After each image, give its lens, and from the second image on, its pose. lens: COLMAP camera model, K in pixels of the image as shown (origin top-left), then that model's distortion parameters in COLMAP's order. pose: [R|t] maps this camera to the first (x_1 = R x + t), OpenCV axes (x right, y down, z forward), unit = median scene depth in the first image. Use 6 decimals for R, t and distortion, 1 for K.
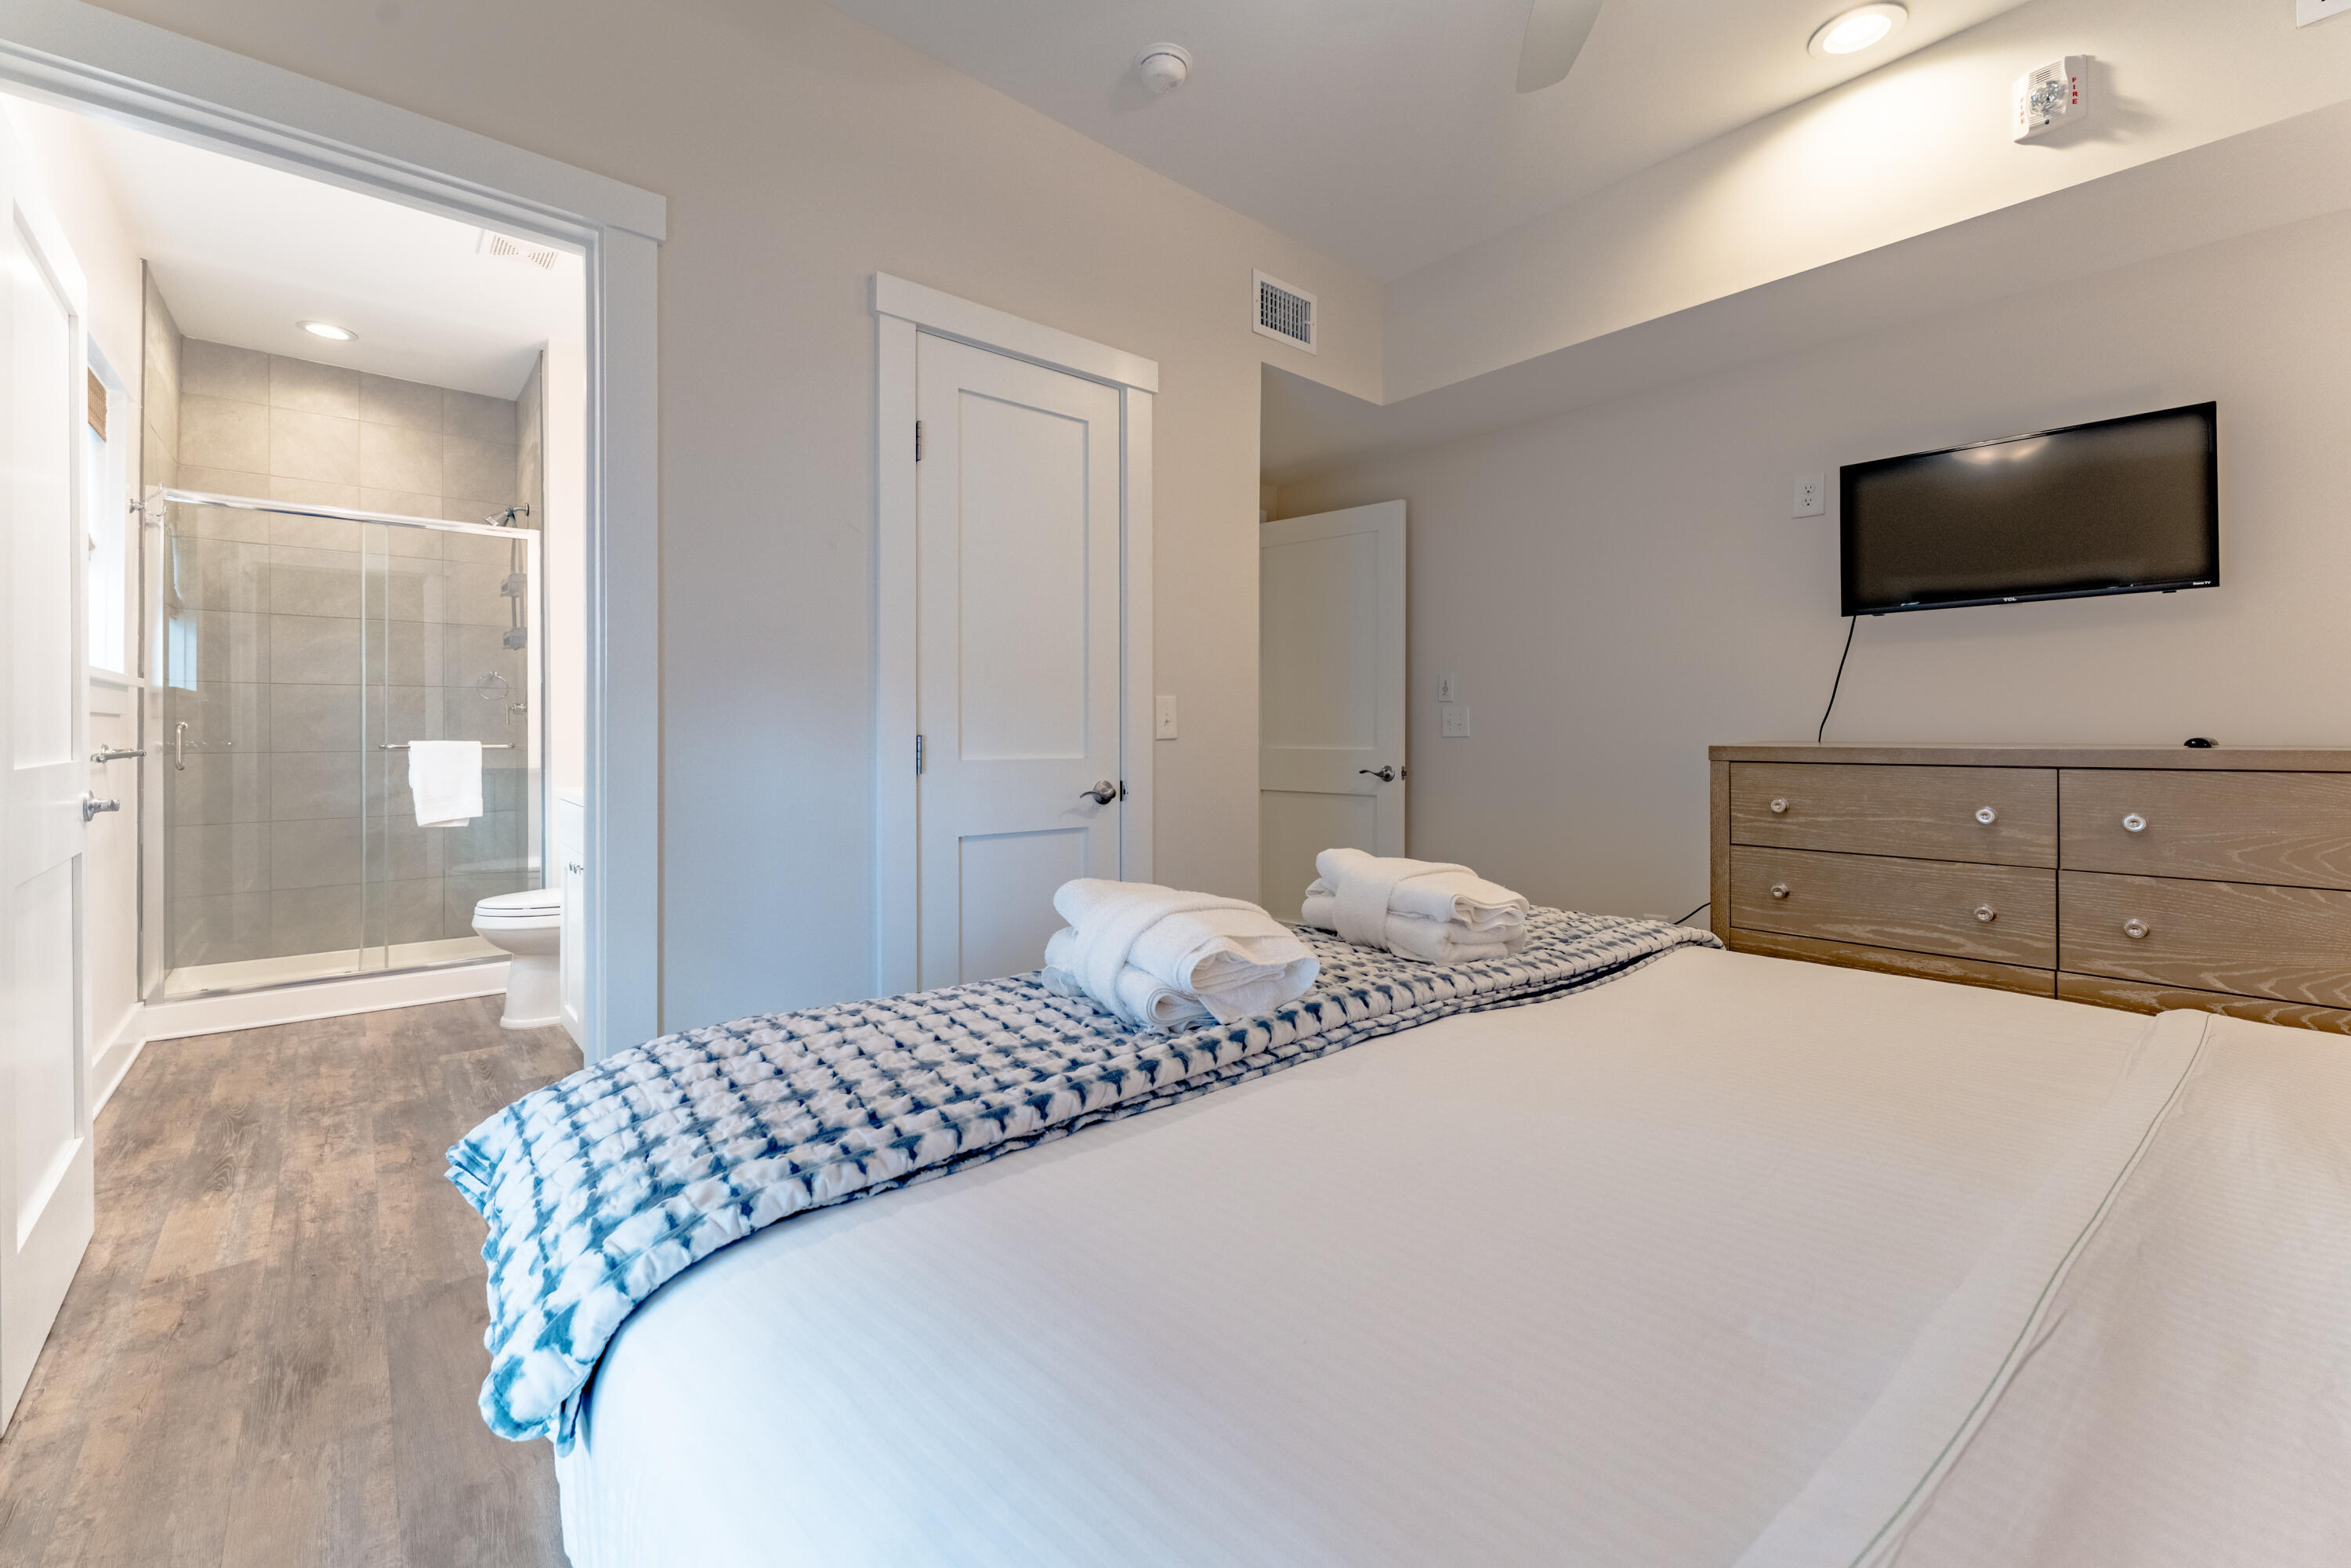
lens RADIAL K [[931.4, 0, 1155.4], [0, 931.4, 735.3], [0, 0, 1]] dist [0.000544, -0.000088]
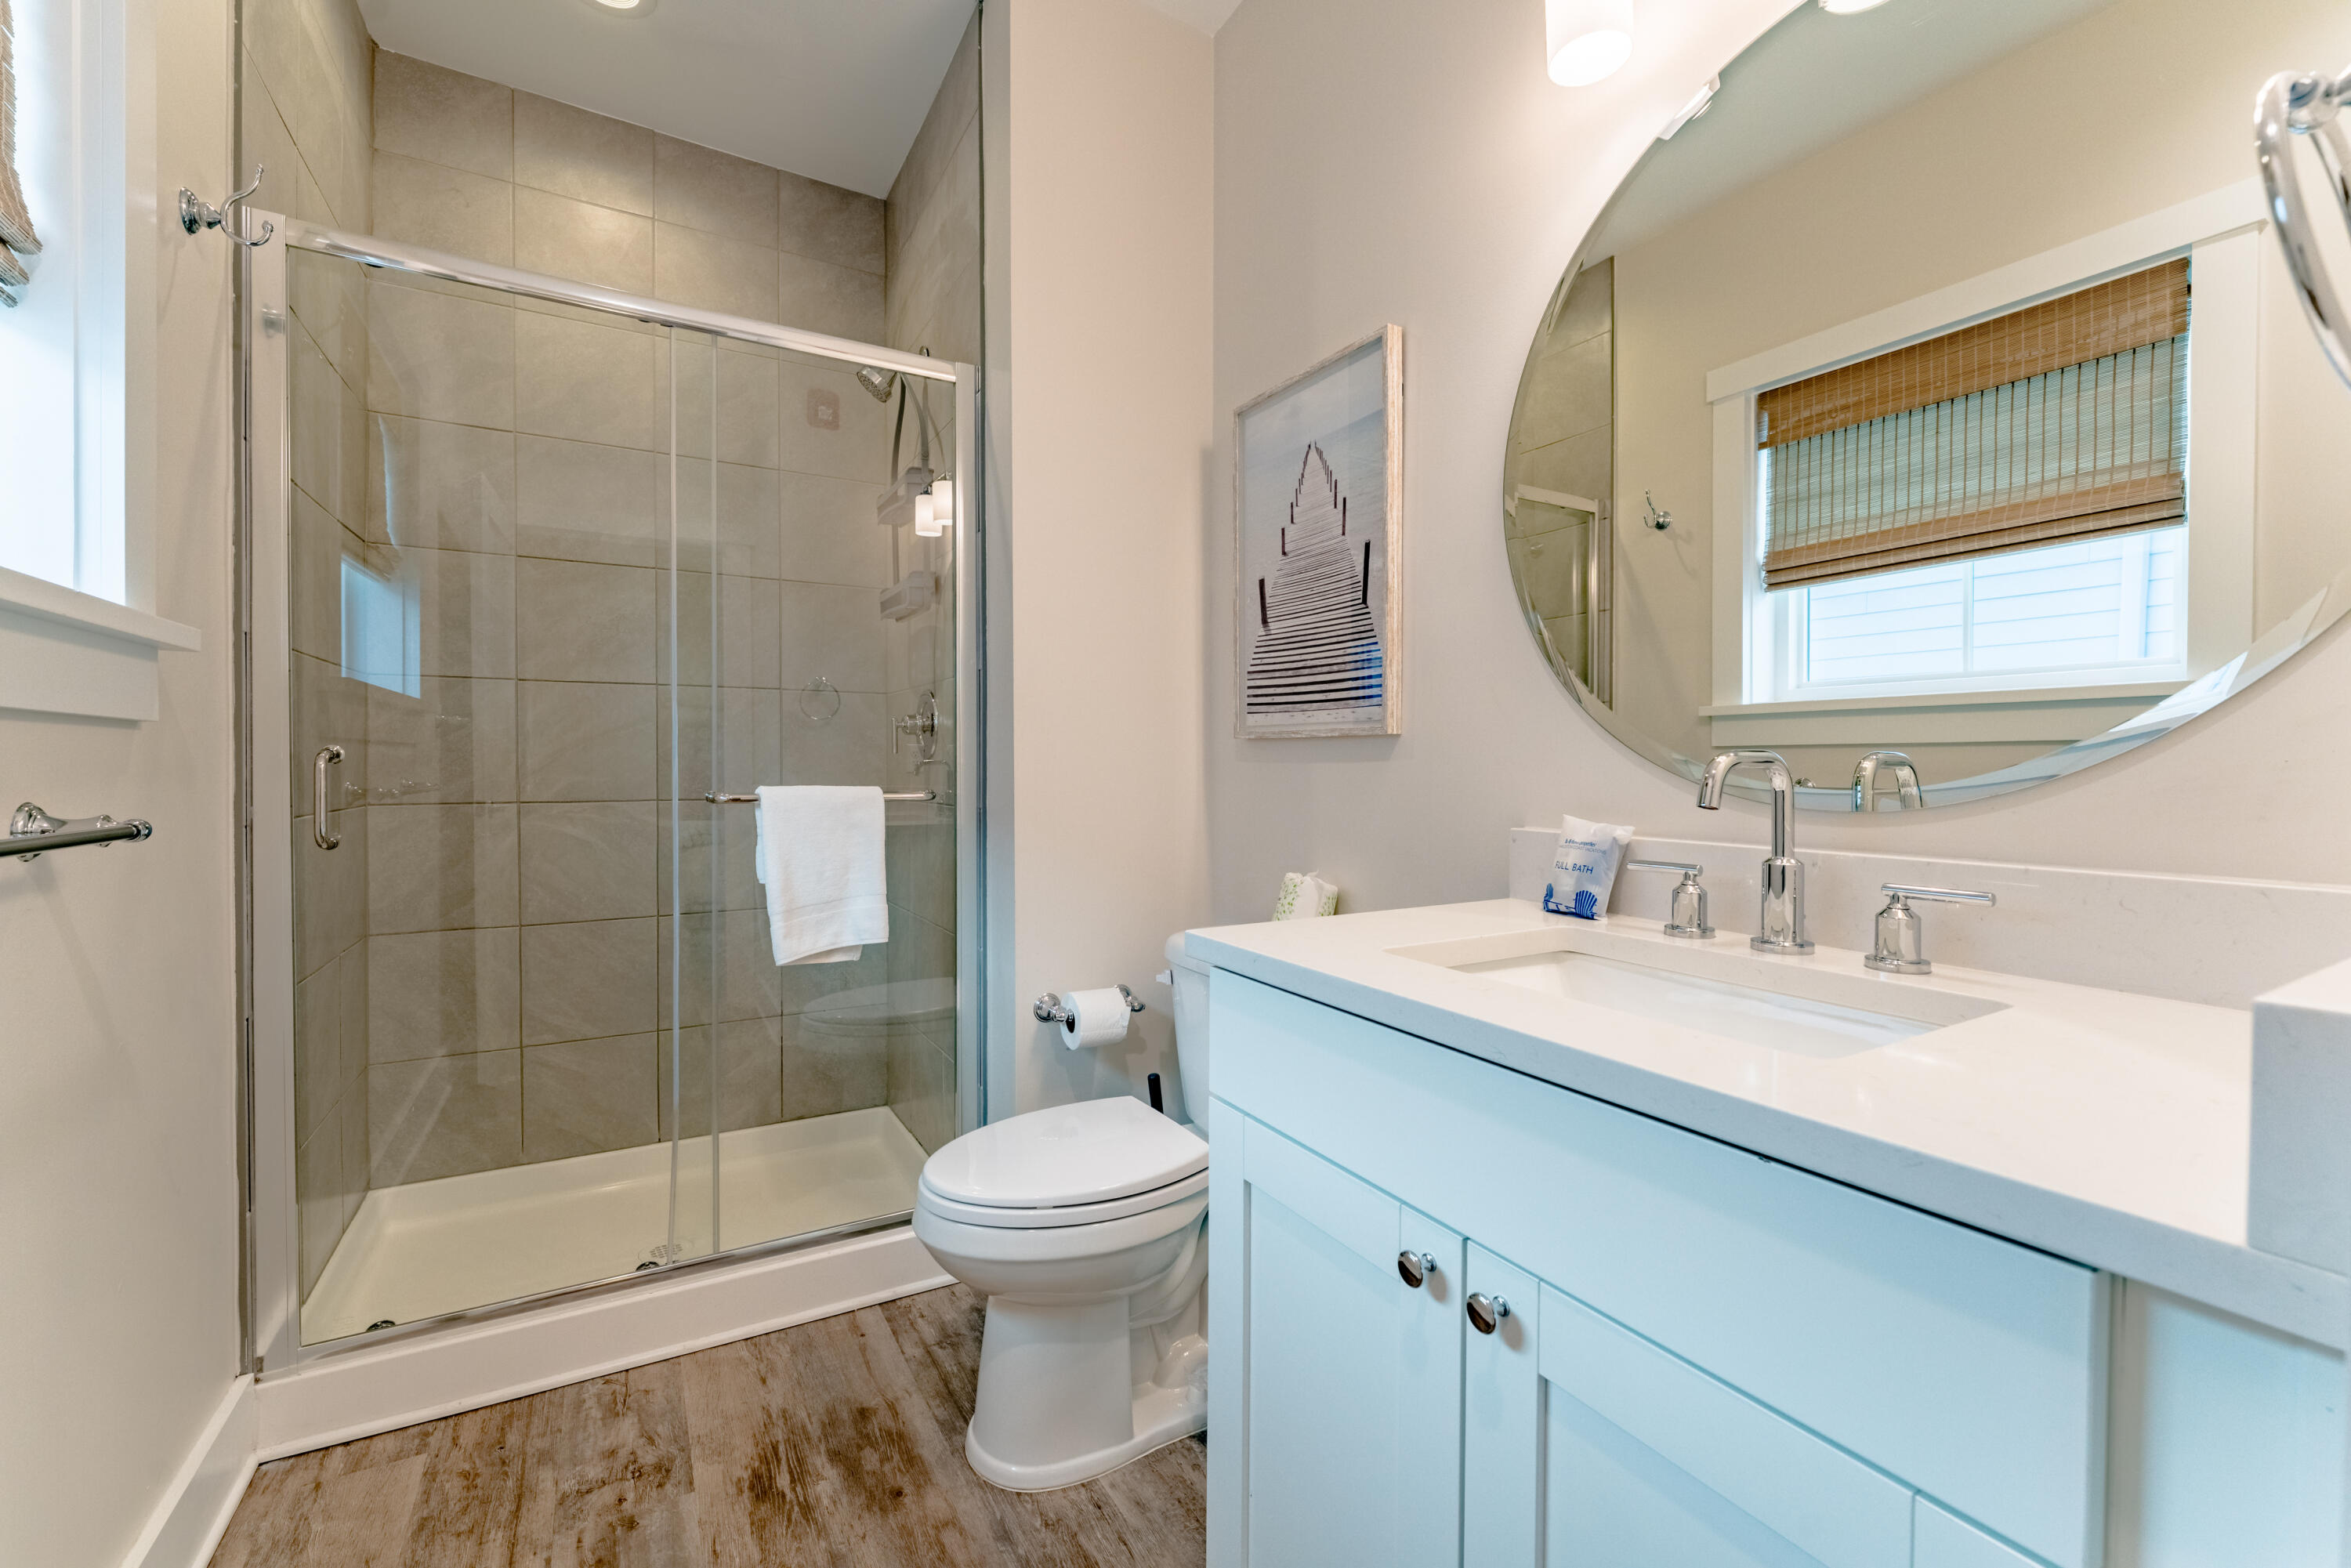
lens RADIAL K [[931.4, 0, 1158.9], [0, 931.4, 776.7], [0, 0, 1]] dist [0.000544, -0.000088]
pose [[0.982698, 0.002443, -0.185198, -0.496148], [-0.001219, 0.999977, 0.006721, -0.001967], [0.185210, -0.006378, 0.982678, 0.552887]]
